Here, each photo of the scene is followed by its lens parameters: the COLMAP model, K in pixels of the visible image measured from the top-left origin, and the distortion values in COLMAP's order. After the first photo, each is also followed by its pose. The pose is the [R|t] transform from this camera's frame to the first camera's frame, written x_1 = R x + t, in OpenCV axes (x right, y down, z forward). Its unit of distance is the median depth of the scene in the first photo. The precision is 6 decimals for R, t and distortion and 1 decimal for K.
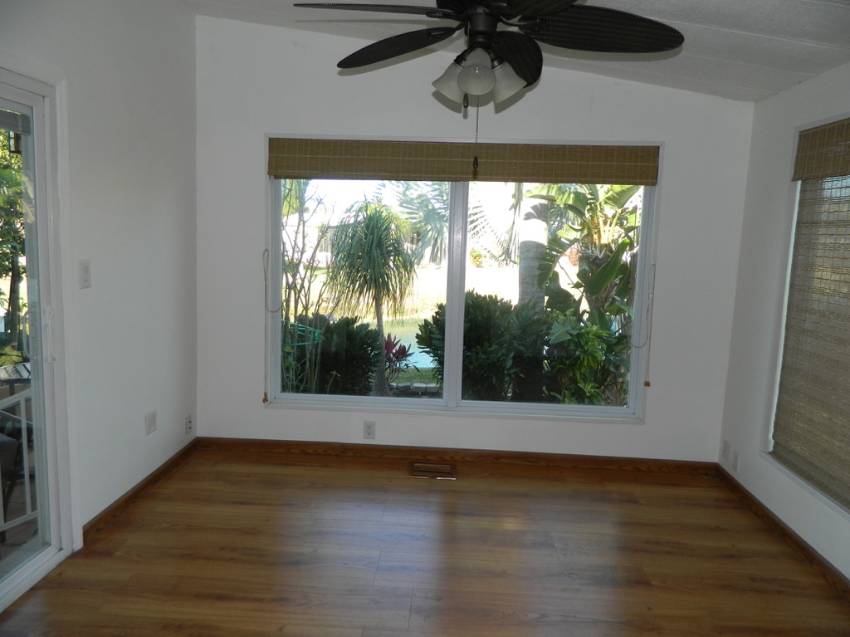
lens RADIAL K [[627.4, 0, 423.6], [0, 627.4, 319.0], [0, 0, 1]] dist [-0.023520, -0.002766]
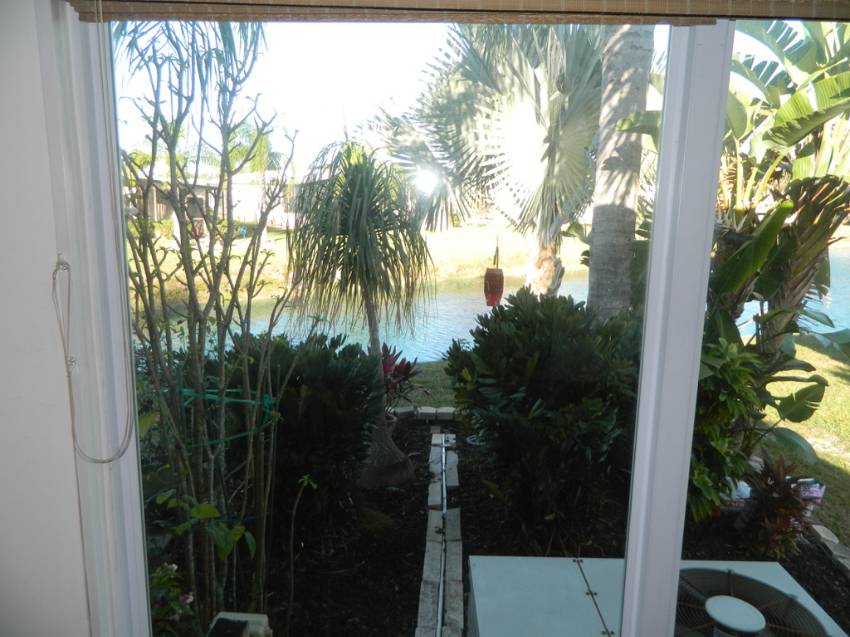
lens RADIAL K [[627.4, 0, 426.3], [0, 627.4, 314.6], [0, 0, 1]] dist [-0.023520, -0.002766]
pose [[0.998610, -0.019558, 0.048946, -0.049522], [0.016713, 0.998185, 0.057860, -0.053304], [-0.049989, -0.056961, 0.997124, 0.375311]]
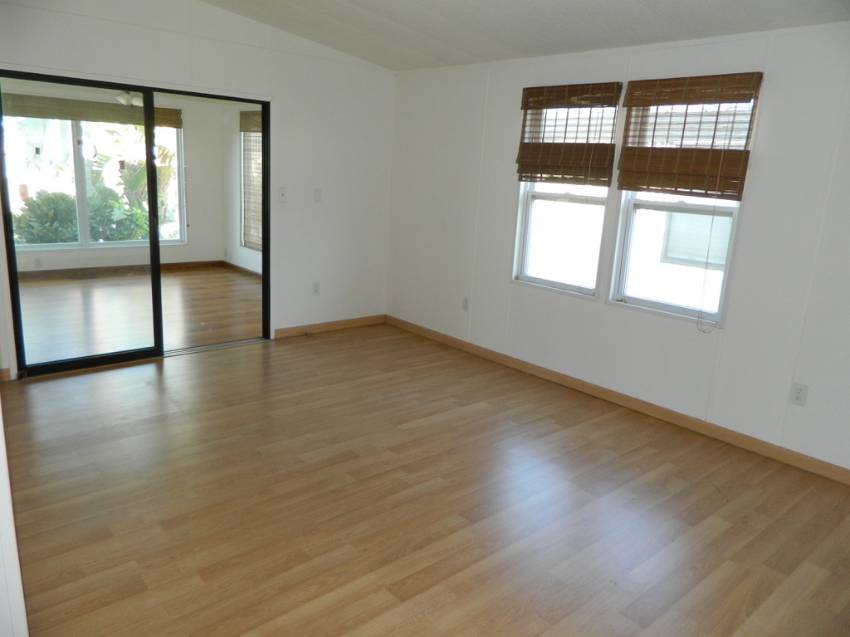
lens RADIAL K [[627.4, 0, 424.3], [0, 627.4, 320.6], [0, 0, 1]] dist [-0.023520, -0.002766]
pose [[0.710437, -0.158300, 0.685726, -0.298561], [0.061287, 0.984588, 0.163797, 0.065068], [-0.701087, -0.074341, 0.709190, -0.559762]]
